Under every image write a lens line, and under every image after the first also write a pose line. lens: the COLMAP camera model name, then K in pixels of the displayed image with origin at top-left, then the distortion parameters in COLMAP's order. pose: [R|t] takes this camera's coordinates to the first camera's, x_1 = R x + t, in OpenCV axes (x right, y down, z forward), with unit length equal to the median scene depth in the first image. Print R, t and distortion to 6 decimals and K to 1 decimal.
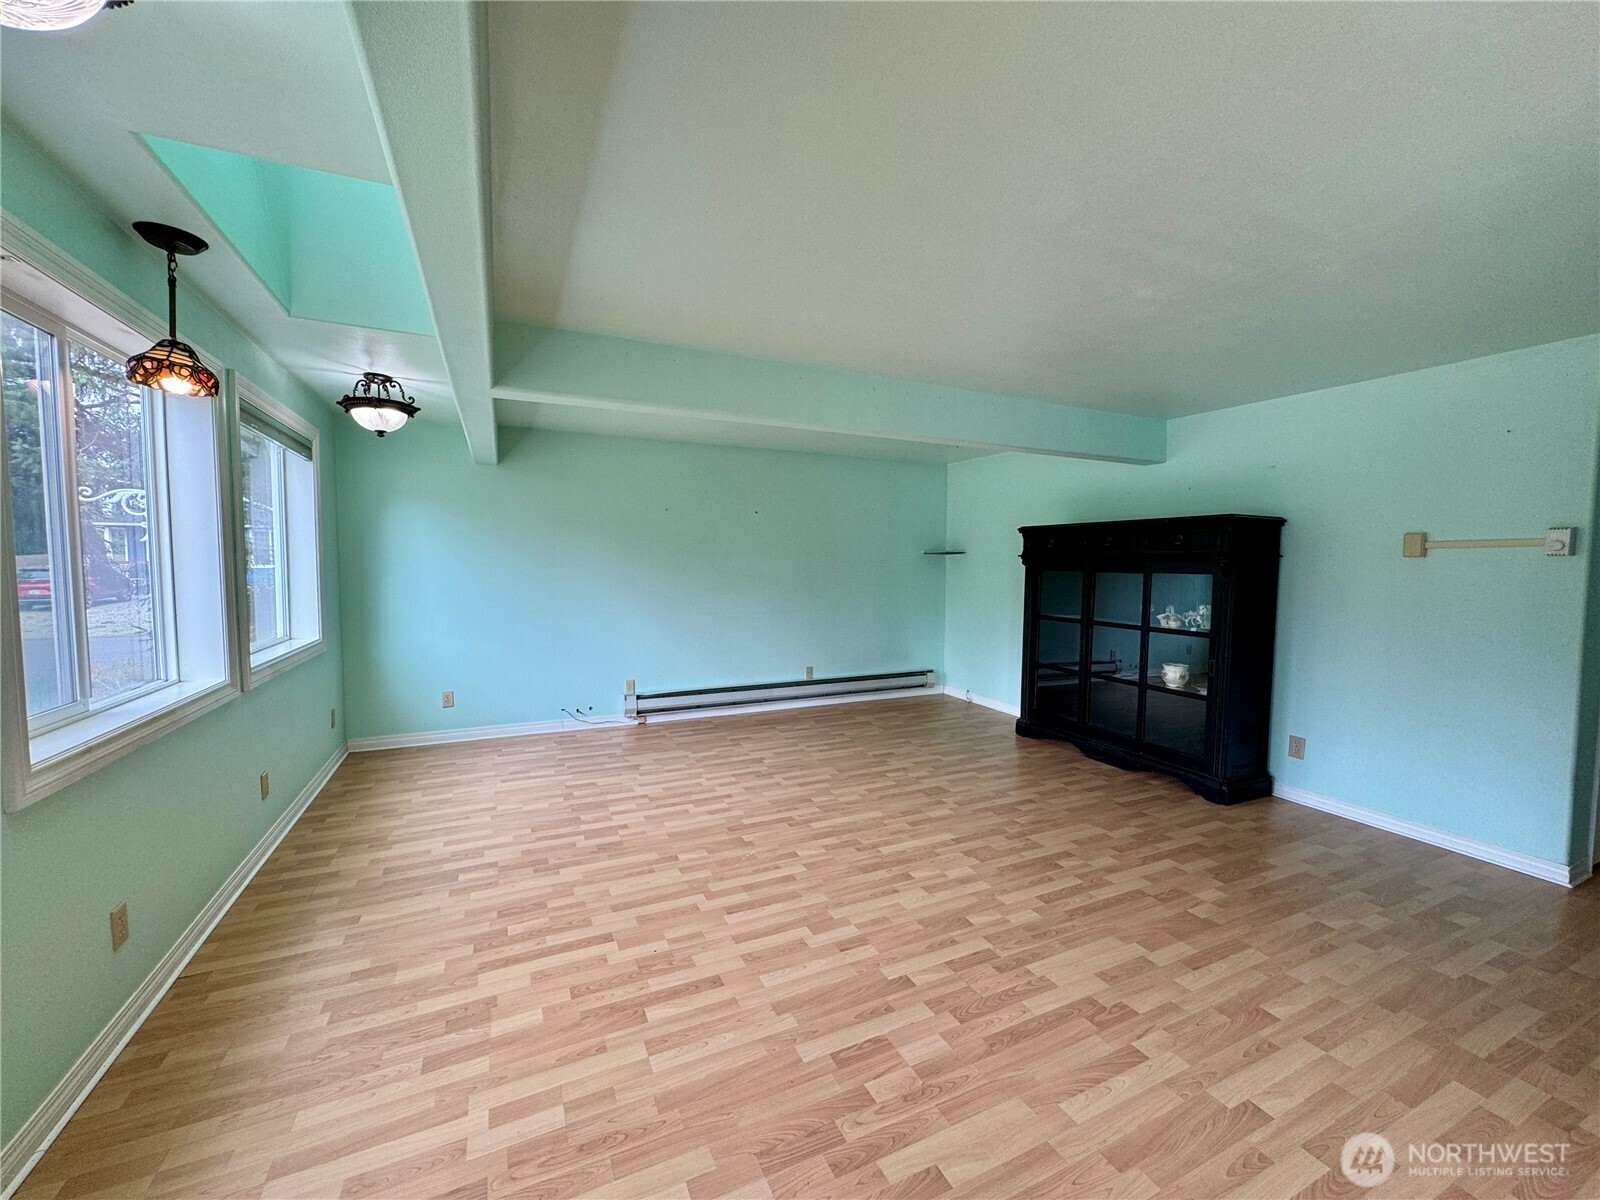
lens RADIAL K [[639.7, 0, 797.2], [0, 639.7, 598.8], [0, 0, 1]] dist [-0.000255, -0.000379]
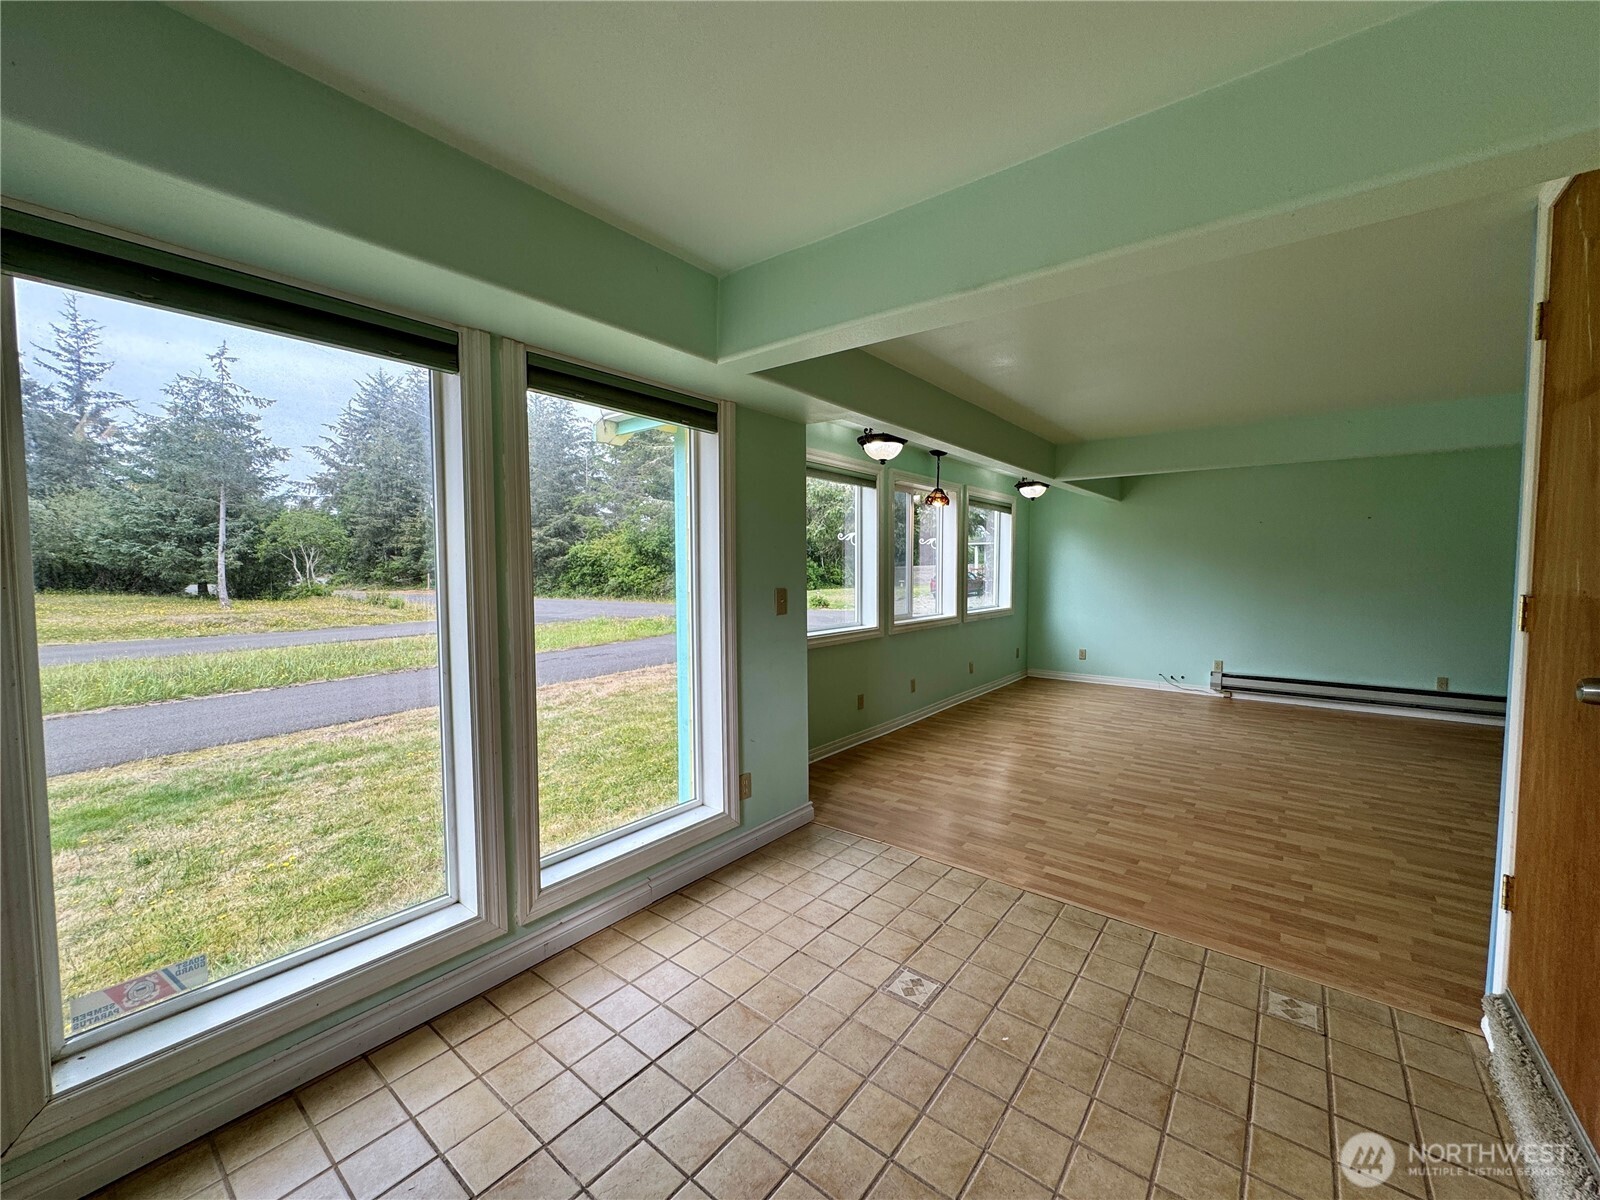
lens RADIAL K [[639.7, 0, 798.2], [0, 639.7, 599.9], [0, 0, 1]] dist [-0.000255, -0.000379]
pose [[0.448497, 0.041414, -0.892824, 0.978264], [-0.049103, 0.998559, 0.021653, 0.043951], [0.892434, 0.034129, 0.449884, -0.610227]]
